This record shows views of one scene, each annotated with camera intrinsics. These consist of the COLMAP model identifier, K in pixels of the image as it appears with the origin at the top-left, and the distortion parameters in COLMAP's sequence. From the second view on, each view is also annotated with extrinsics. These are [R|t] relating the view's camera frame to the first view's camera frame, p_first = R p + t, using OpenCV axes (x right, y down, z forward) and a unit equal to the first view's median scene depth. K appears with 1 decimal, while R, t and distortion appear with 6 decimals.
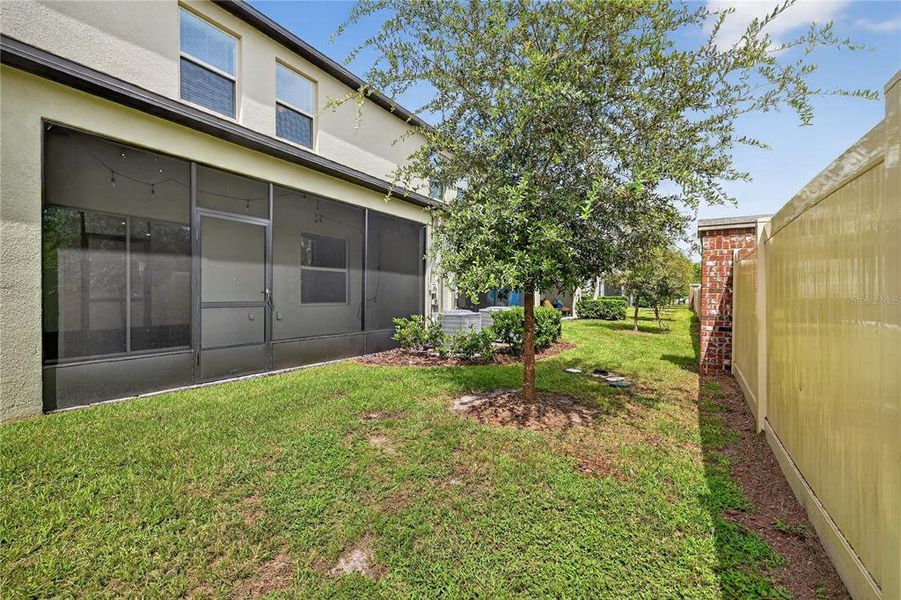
lens RADIAL K [[384.1, 0, 442.0], [0, 384.1, 299.5], [0, 0, 1]] dist [0.002380, -0.000012]
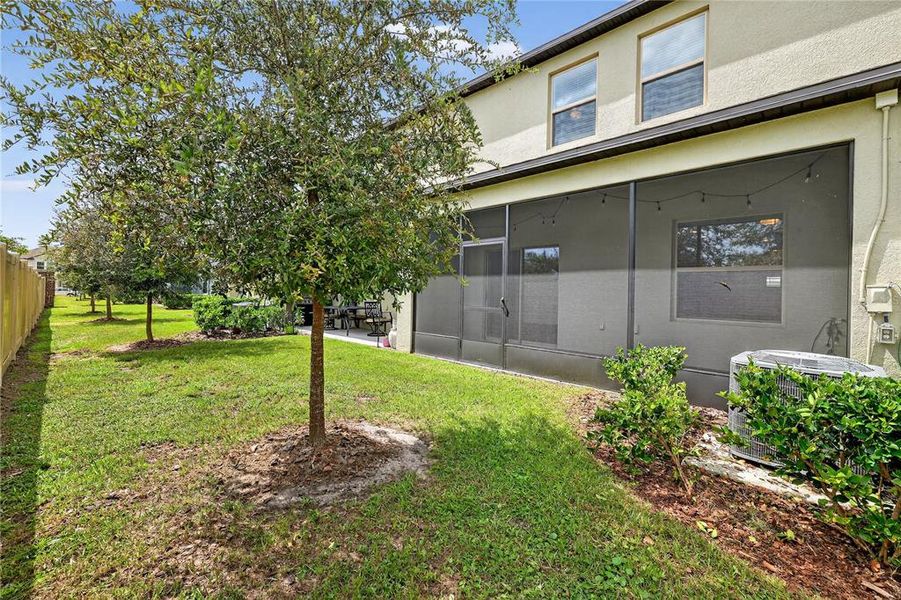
lens RADIAL K [[384.1, 0, 442.0], [0, 384.1, 299.5], [0, 0, 1]] dist [0.002380, -0.000012]
pose [[-0.230763, -0.011786, -0.972939, 0.671264], [-0.058445, 0.998289, 0.001769, -0.015608], [0.971253, 0.057272, -0.231057, 1.059204]]
